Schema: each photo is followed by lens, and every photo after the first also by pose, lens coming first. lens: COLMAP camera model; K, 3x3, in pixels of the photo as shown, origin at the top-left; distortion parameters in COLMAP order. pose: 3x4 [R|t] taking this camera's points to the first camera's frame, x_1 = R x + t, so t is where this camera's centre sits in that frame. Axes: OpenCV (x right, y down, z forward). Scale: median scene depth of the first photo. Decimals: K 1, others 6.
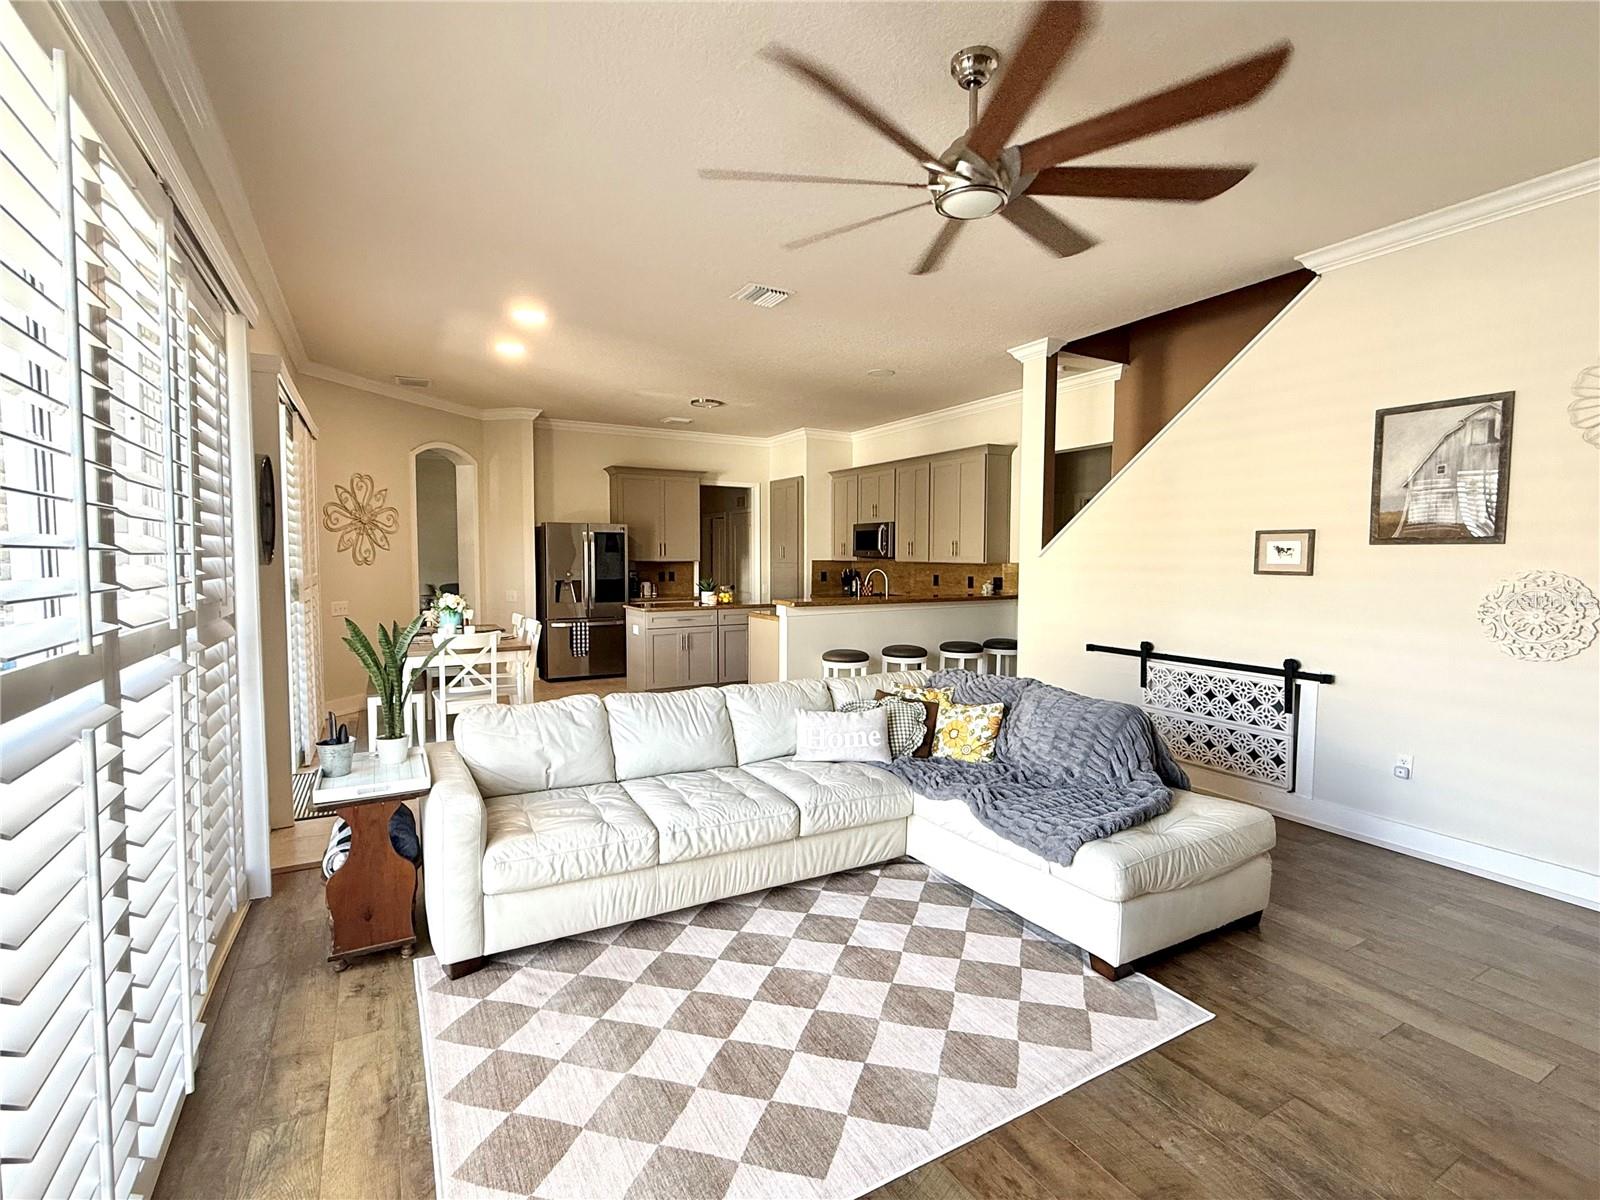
lens RADIAL K [[742.4, 0, 802.6], [0, 742.4, 597.4], [0, 0, 1]] dist [0.002568, -0.001612]
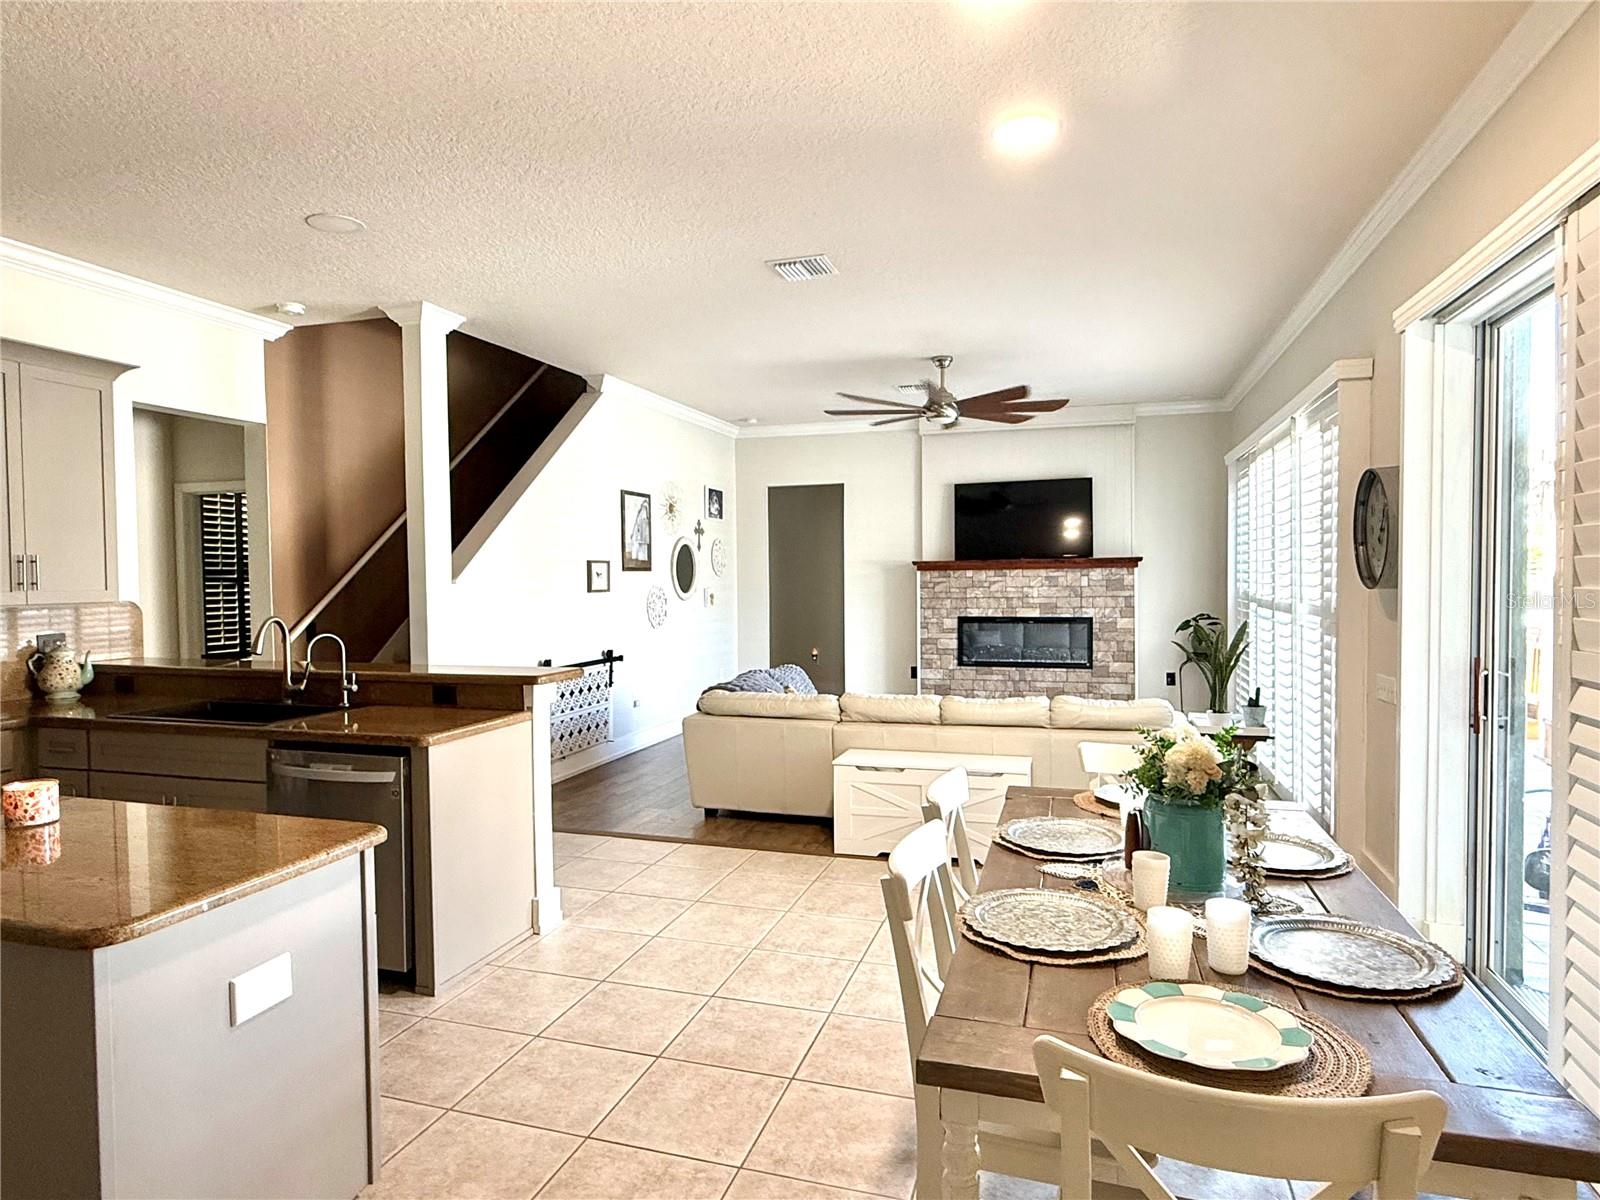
lens RADIAL K [[933.2, 0, 798.5], [0, 933.2, 603.4], [0, 0, 1]] dist [0.003914, 0.000095]
pose [[-0.684316, -0.018169, 0.728959, -0.904840], [0.053067, 0.995798, 0.074637, -0.121258], [-0.727252, 0.089758, -0.680476, 1.931181]]
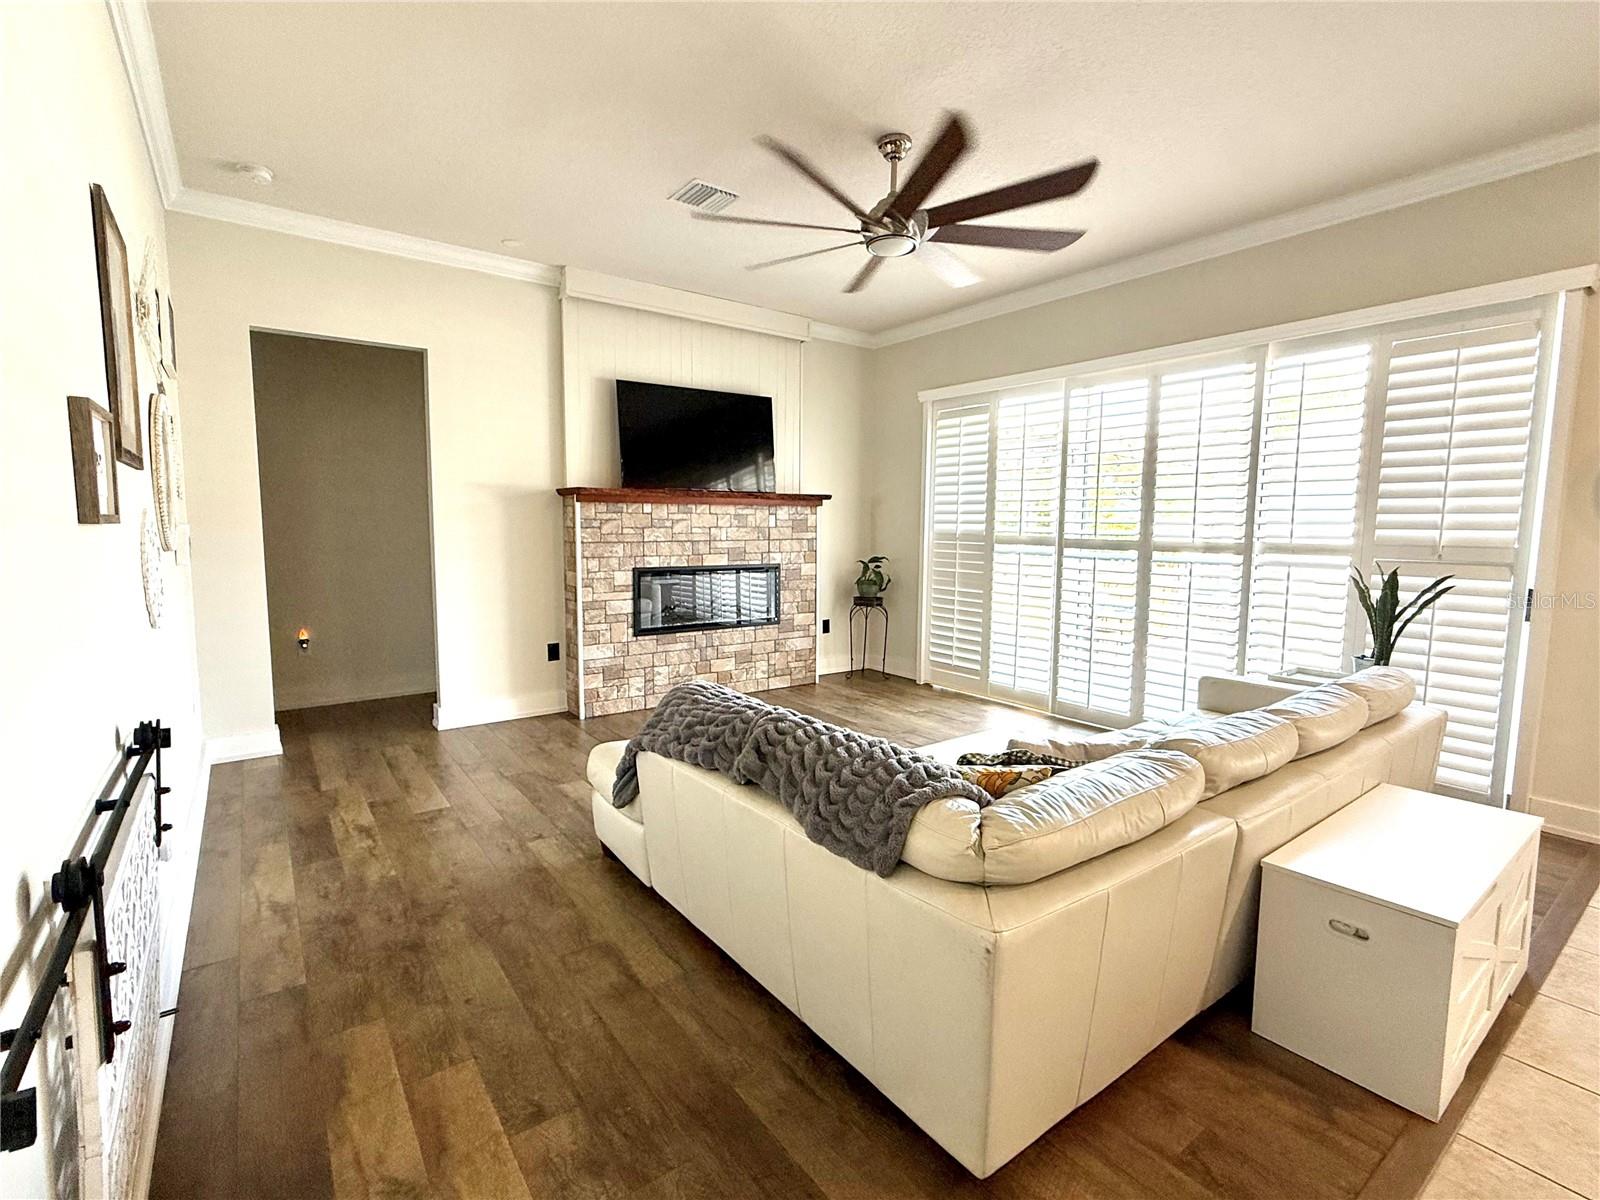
lens RADIAL K [[742.4, 0, 803.2], [0, 742.4, 595.9], [0, 0, 1]] dist [0.002568, -0.001612]
pose [[-0.991836, 0.002616, -0.127495, 0.346442], [-0.017495, 0.987544, 0.156365, -0.059369], [0.126316, 0.157319, -0.979436, 1.423104]]
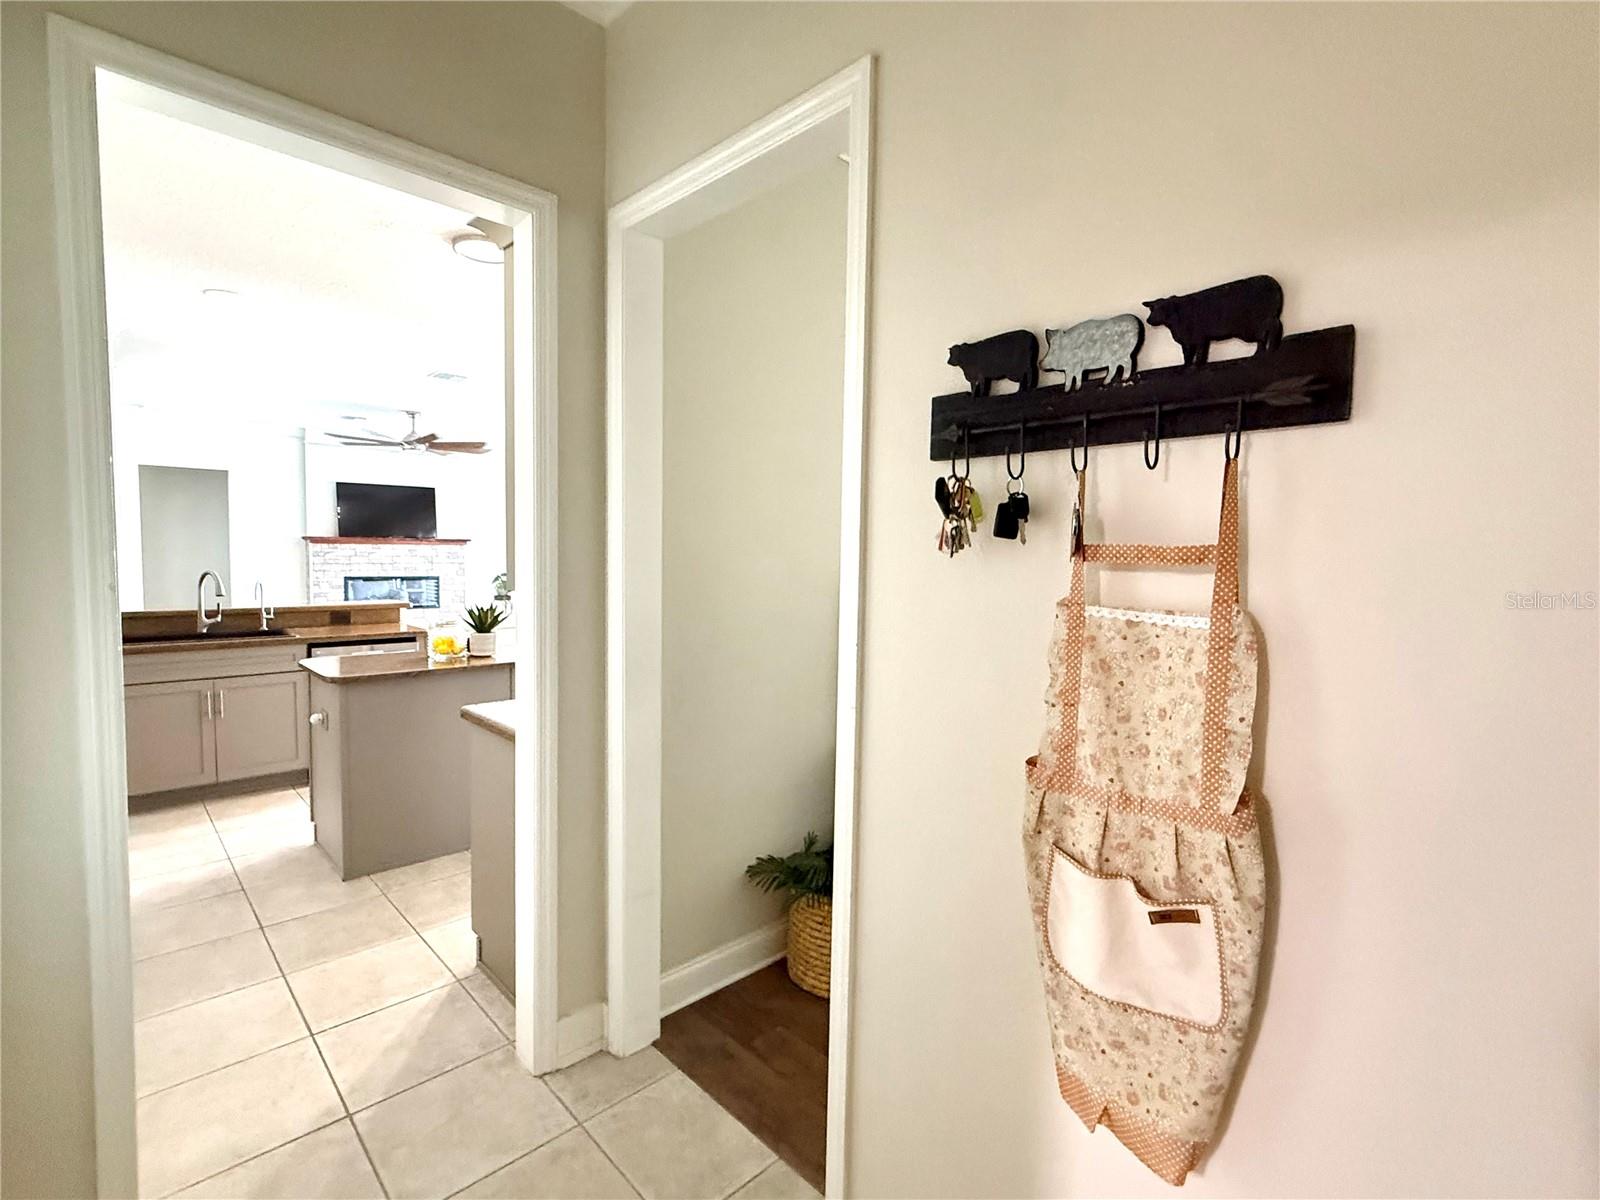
lens RADIAL K [[742.4, 0, 800.4], [0, 742.4, 593.2], [0, 0, 1]] dist [0.002568, -0.001612]
pose [[-0.966342, -0.006256, -0.257184, -0.379886], [-0.036548, 0.992903, 0.113172, -0.187997], [0.254651, 0.118762, -0.959713, 2.960332]]
